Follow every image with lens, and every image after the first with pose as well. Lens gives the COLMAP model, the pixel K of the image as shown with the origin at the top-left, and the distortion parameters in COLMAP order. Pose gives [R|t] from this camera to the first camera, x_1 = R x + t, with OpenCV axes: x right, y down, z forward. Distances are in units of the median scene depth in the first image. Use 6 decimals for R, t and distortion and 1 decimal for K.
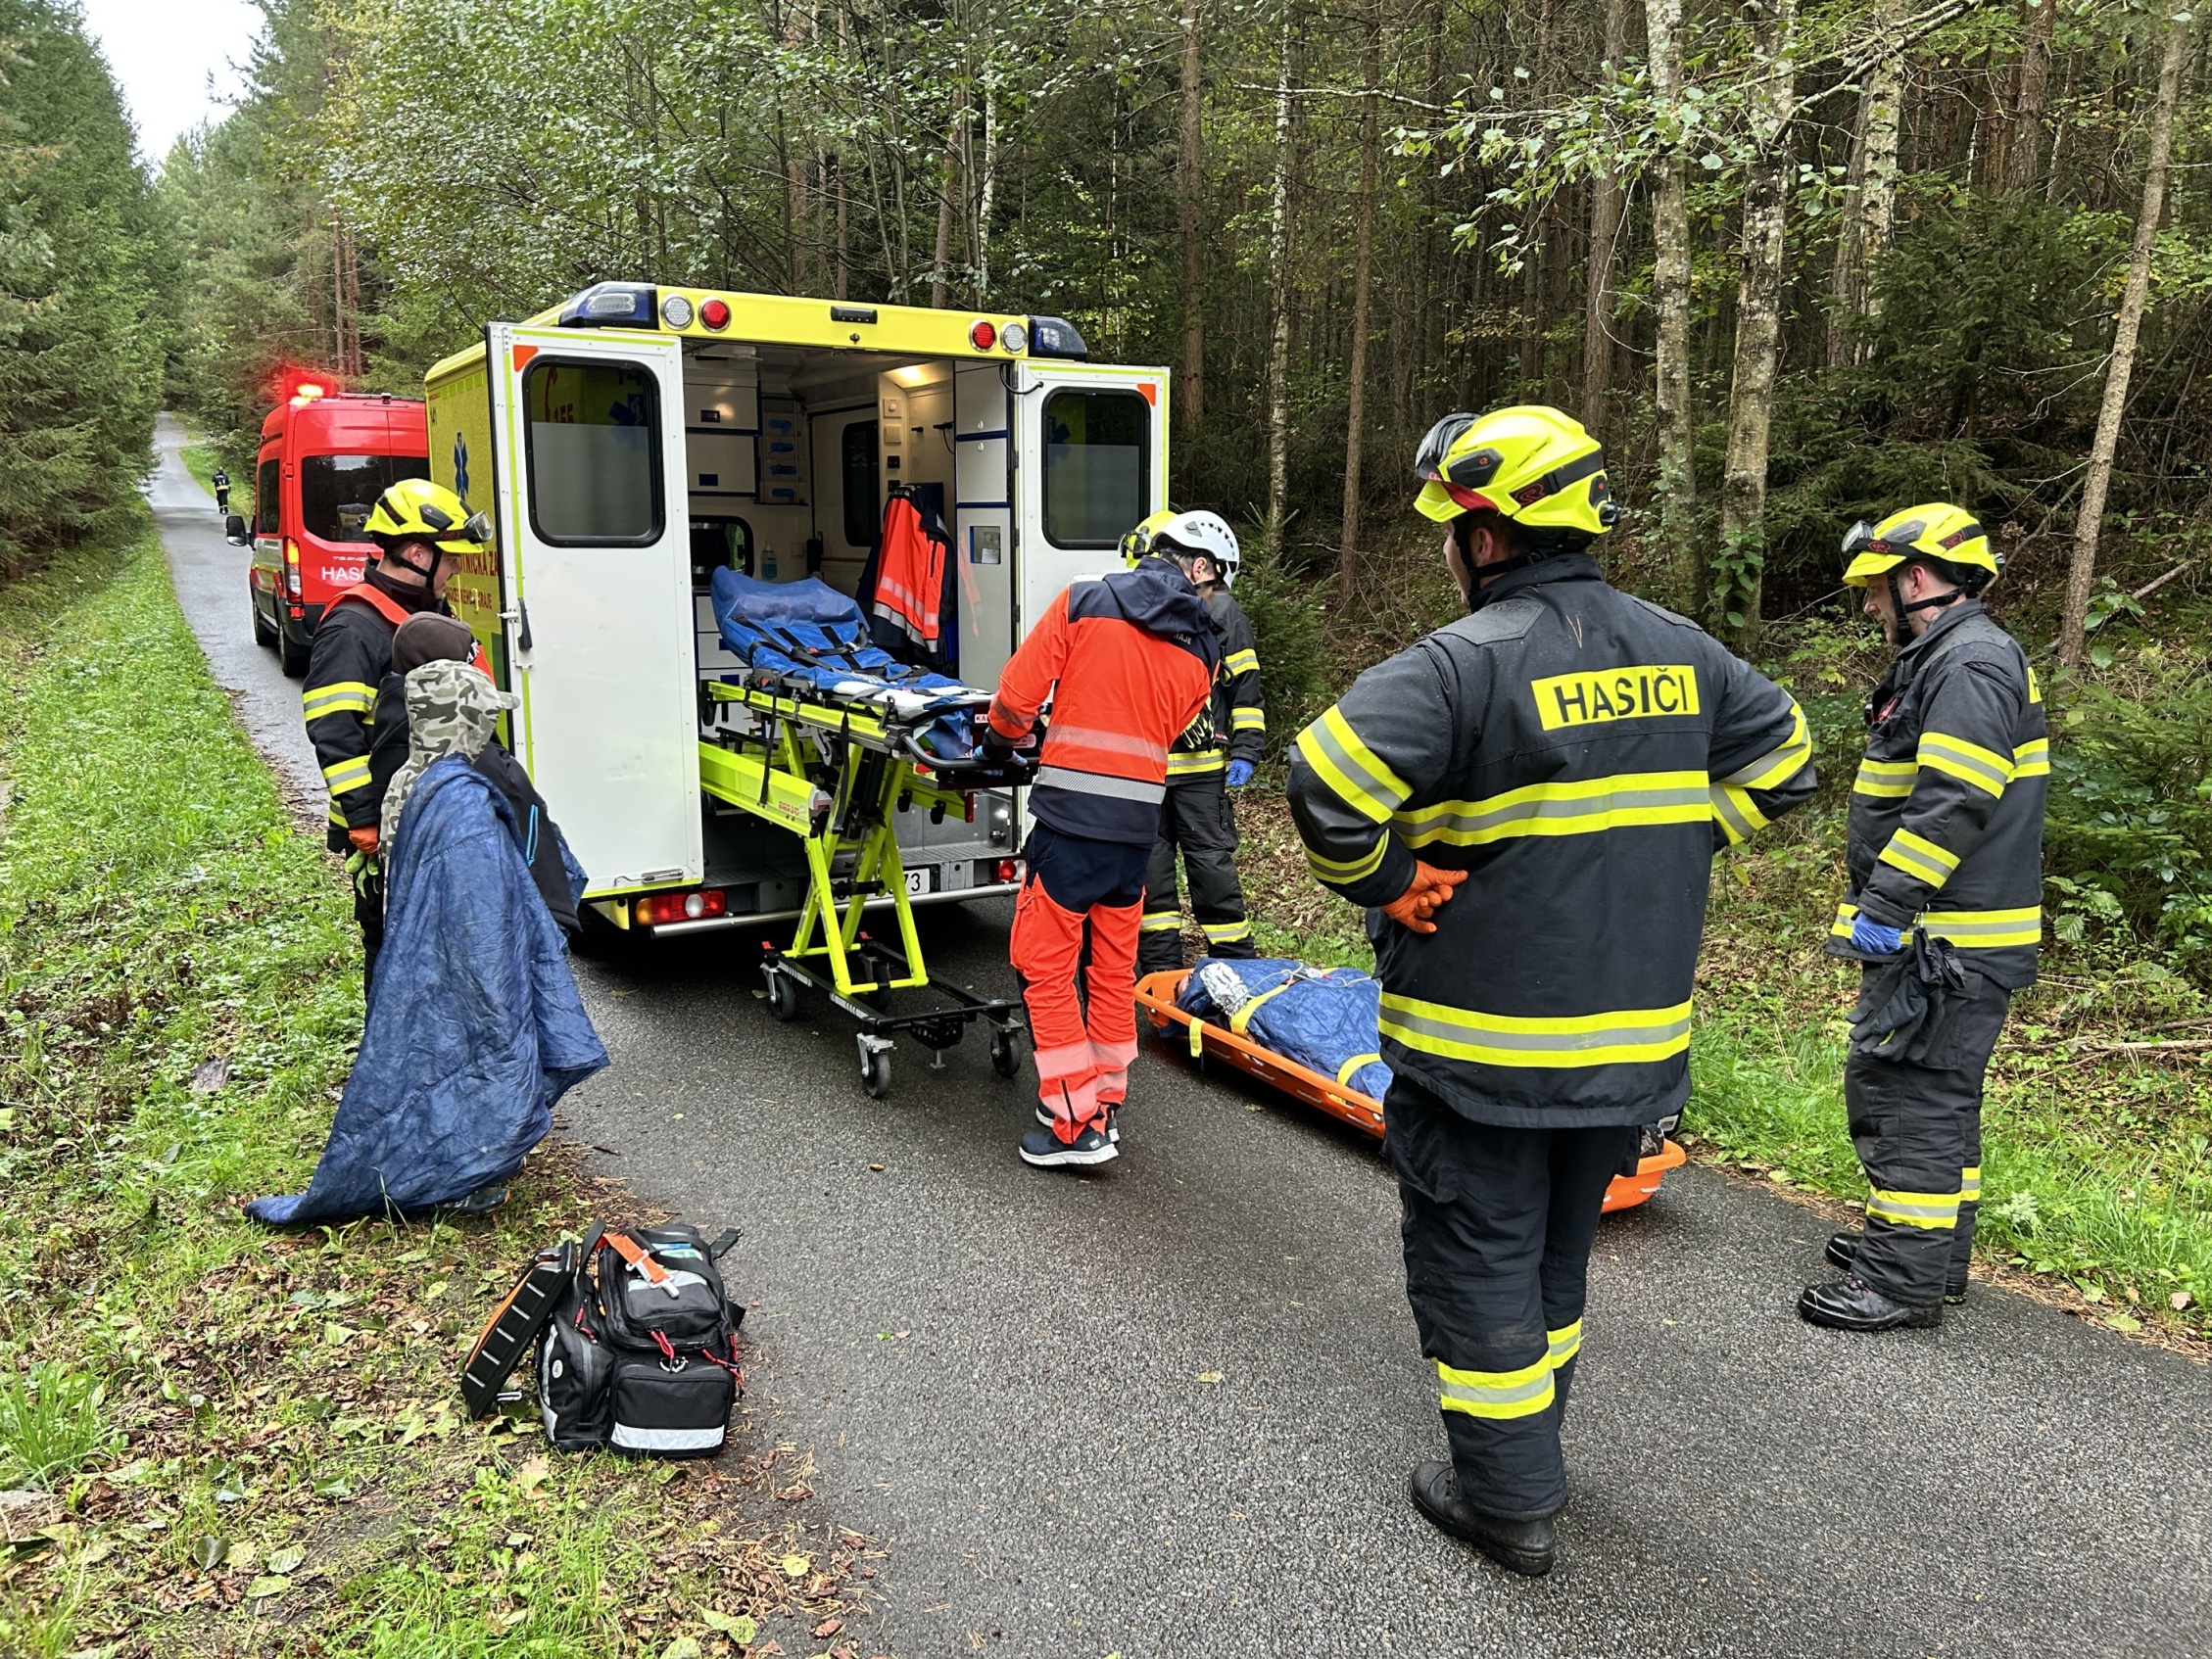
lens RADIAL K [[1666.6, 0, 1106.0], [0, 1666.6, 829.5], [0, 0, 1]] dist [0.054757, -0.068915]
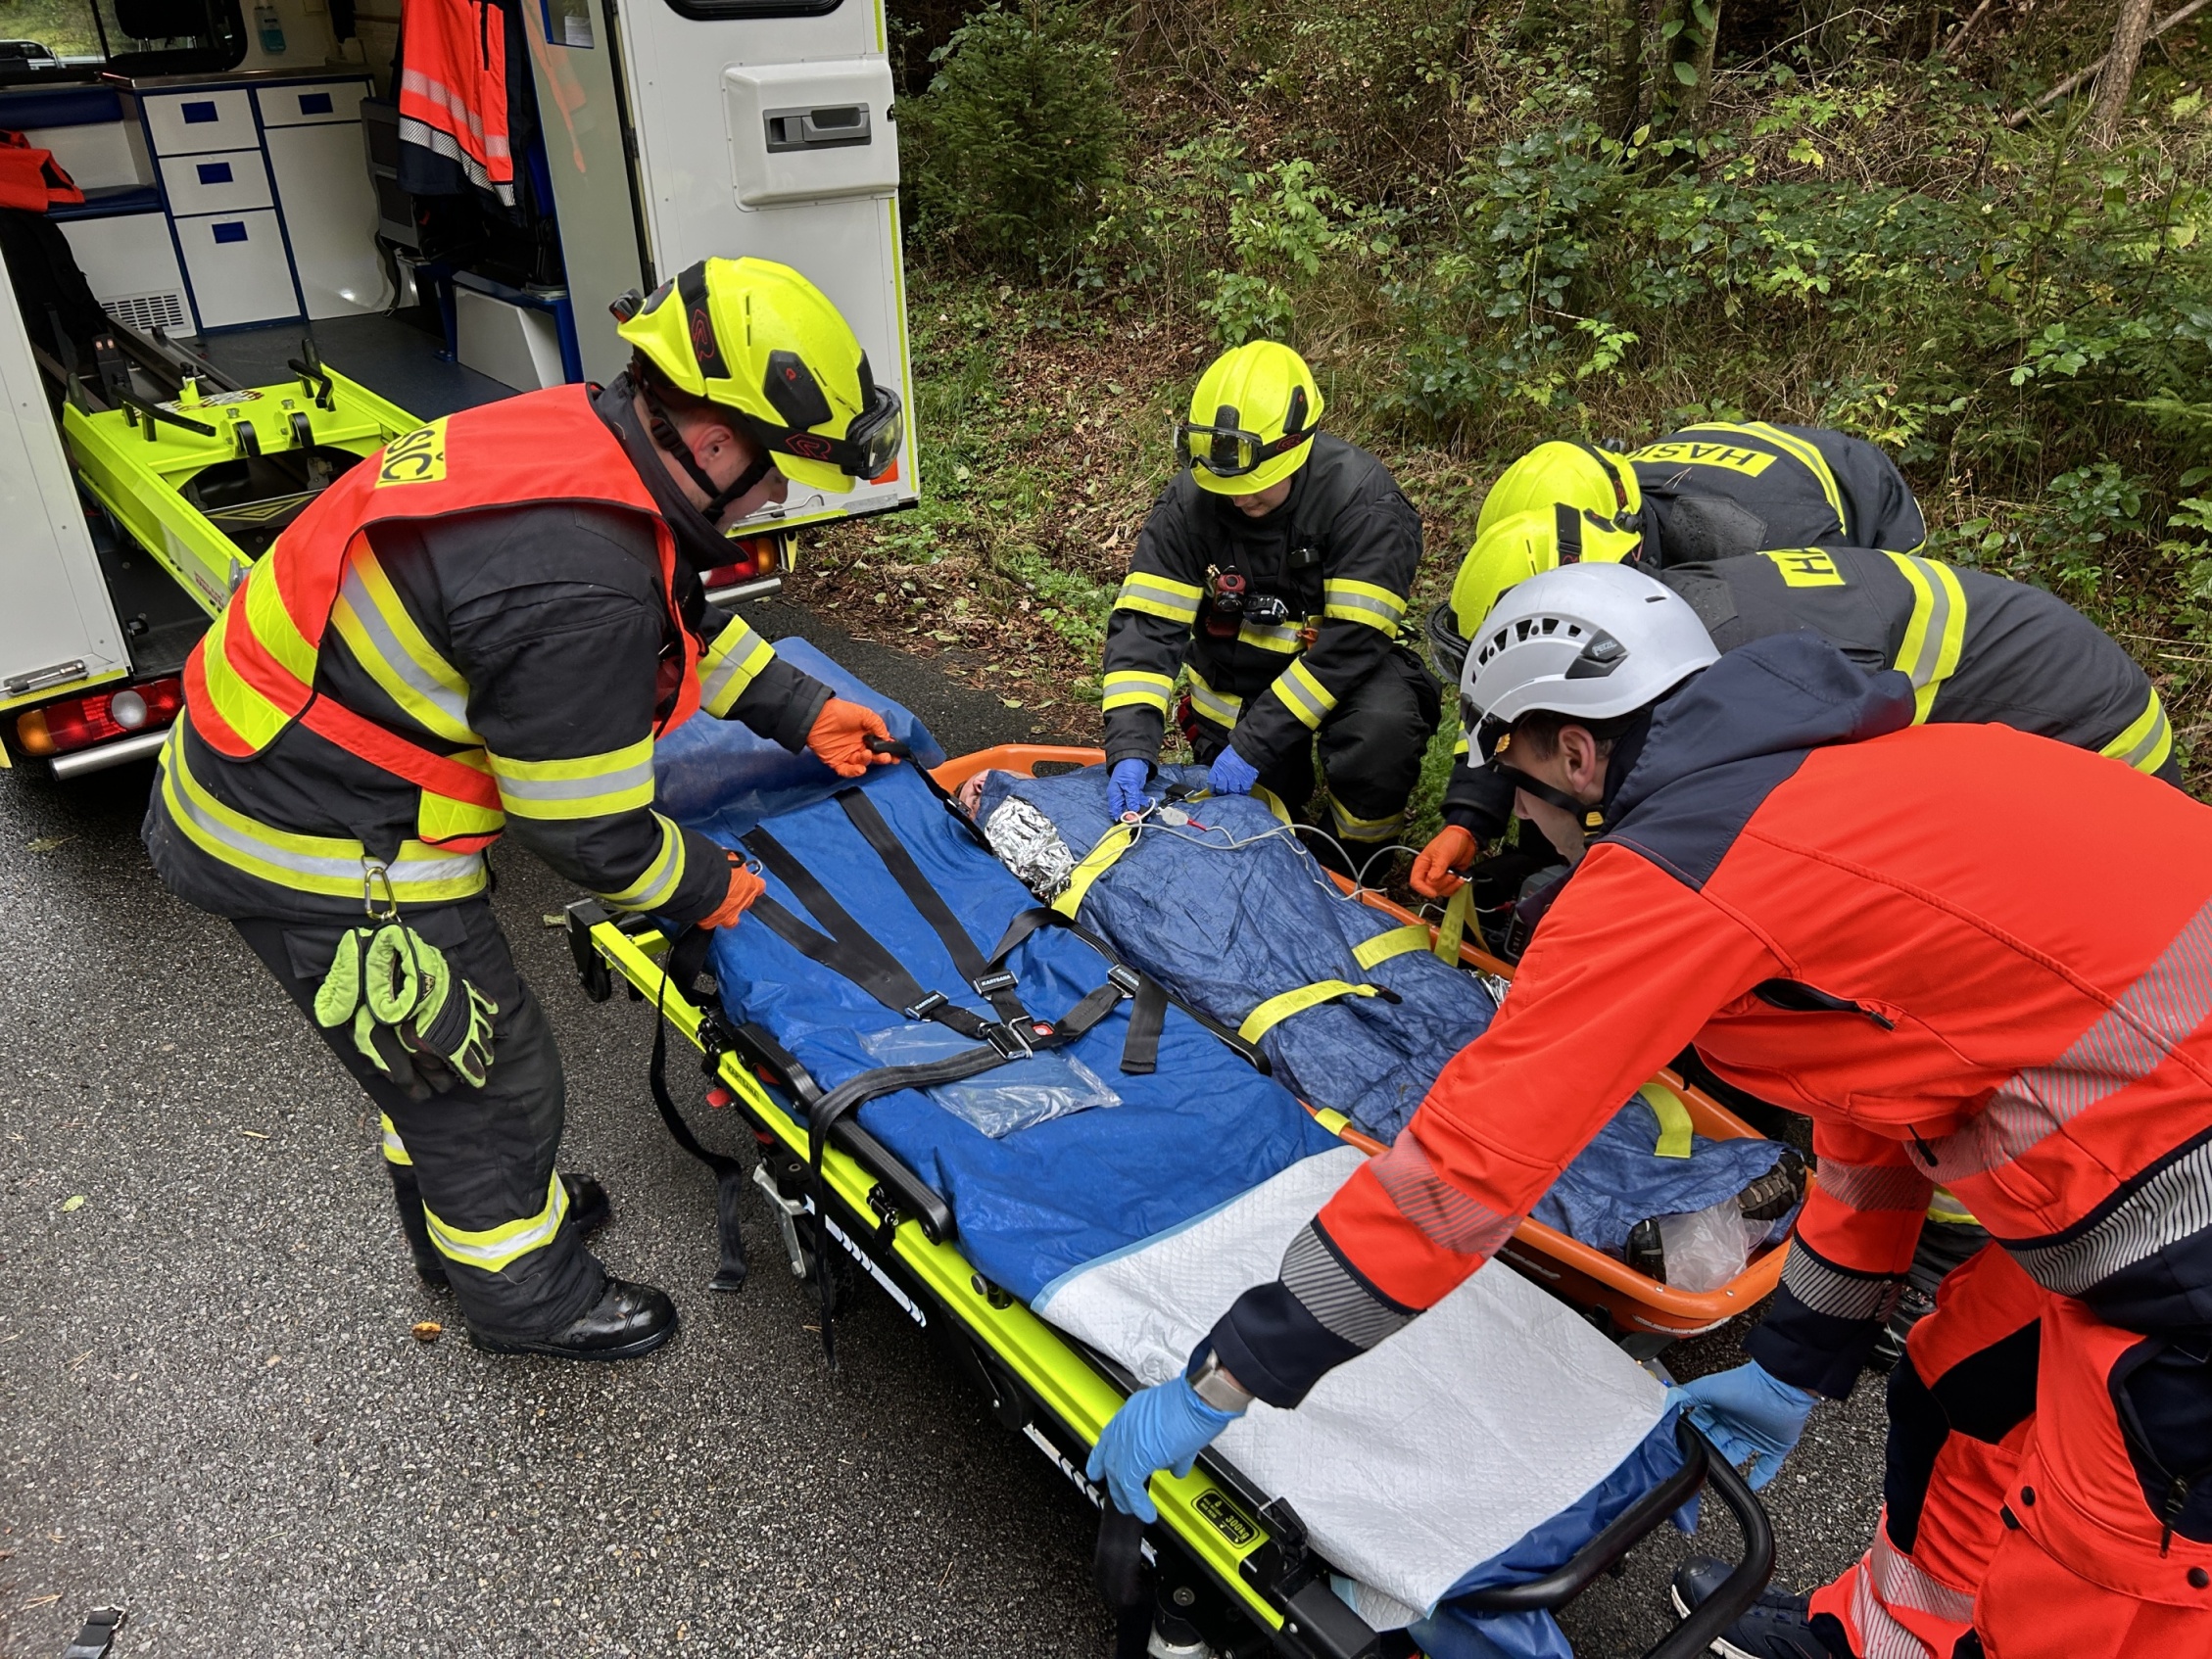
lens RADIAL K [[1770.7, 0, 1118.1], [0, 1770.7, 910.0], [0, 0, 1]] dist [0.000630, -0.006625]
pose [[0.990173, -0.084208, 0.111649, 0.020934], [0.043411, 0.944026, 0.327003, -0.064297], [-0.132936, -0.318943, 0.938405, 0.284204]]
